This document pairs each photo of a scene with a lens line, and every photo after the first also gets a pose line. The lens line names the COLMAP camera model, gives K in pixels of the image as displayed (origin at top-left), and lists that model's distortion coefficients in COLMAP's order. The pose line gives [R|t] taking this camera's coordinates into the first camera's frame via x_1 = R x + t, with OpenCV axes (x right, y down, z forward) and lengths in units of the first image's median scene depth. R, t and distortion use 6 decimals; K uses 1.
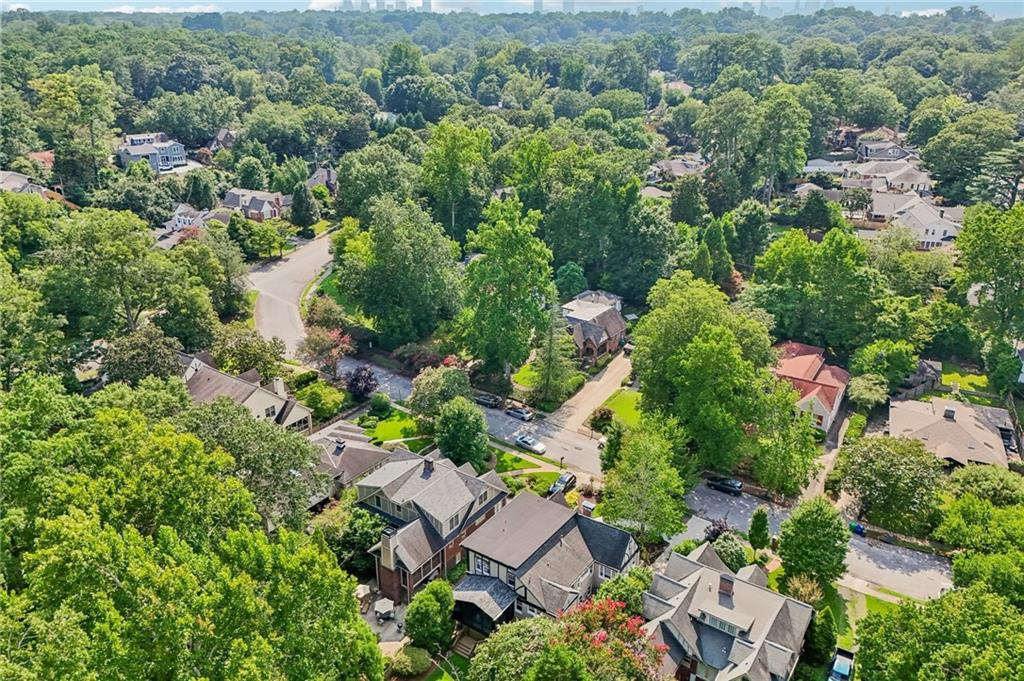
lens RADIAL K [[760.7, 0, 511.2], [0, 760.7, 340.8], [0, 0, 1]] dist [0.060799, 0.002675]
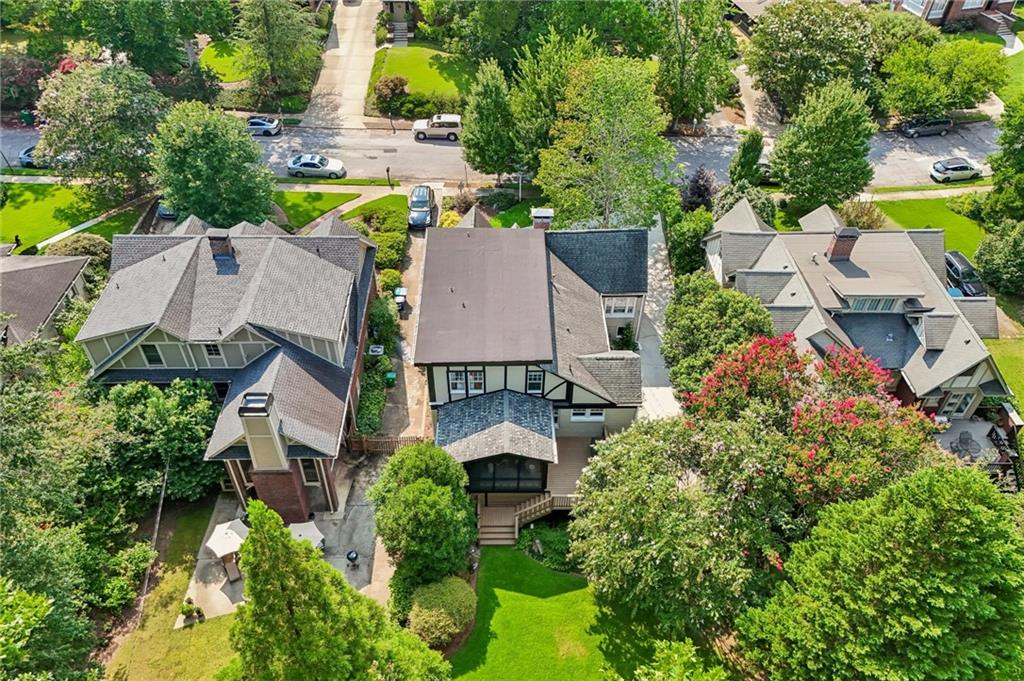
lens RADIAL K [[760.7, 0, 507.6], [0, 760.7, 339.6], [0, 0, 1]] dist [0.060799, 0.002675]
pose [[0.812259, -0.390875, 0.432956, -0.193086], [0.217707, 0.891775, 0.396663, 0.065203], [-0.541145, -0.227936, 0.809449, 0.506037]]
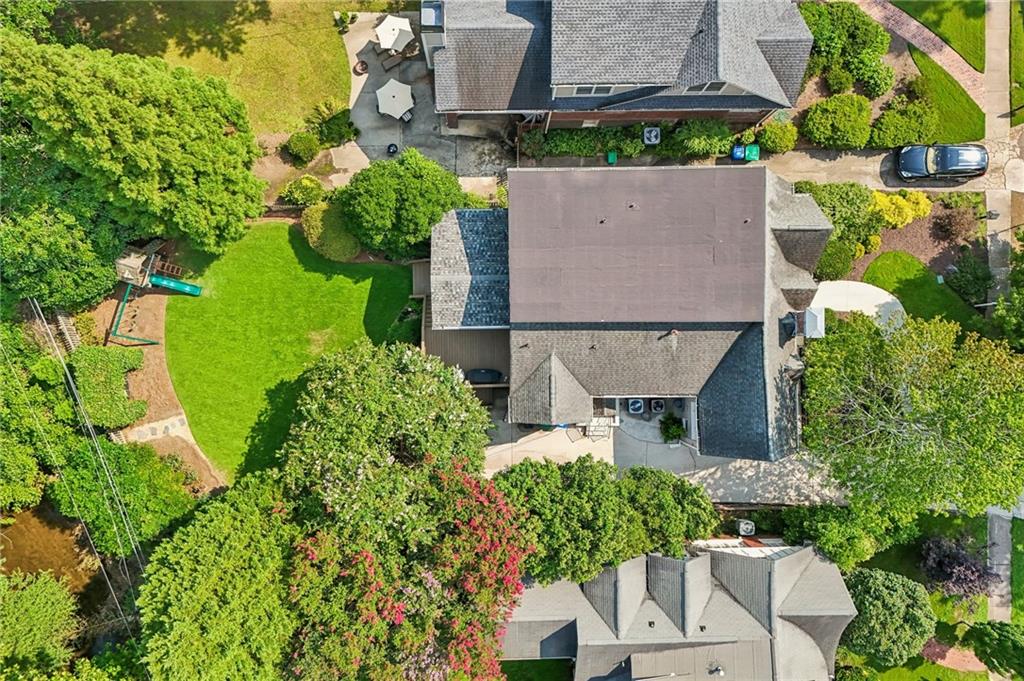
lens RADIAL K [[760.7, 0, 512.2], [0, 760.7, 342.3], [0, 0, 1]] dist [0.060799, 0.002675]
pose [[0.581117, 0.813773, -0.008764, 0.016408], [-0.336971, 0.250406, 0.907605, -0.099390], [0.740779, -0.524472, 0.419733, 0.662635]]
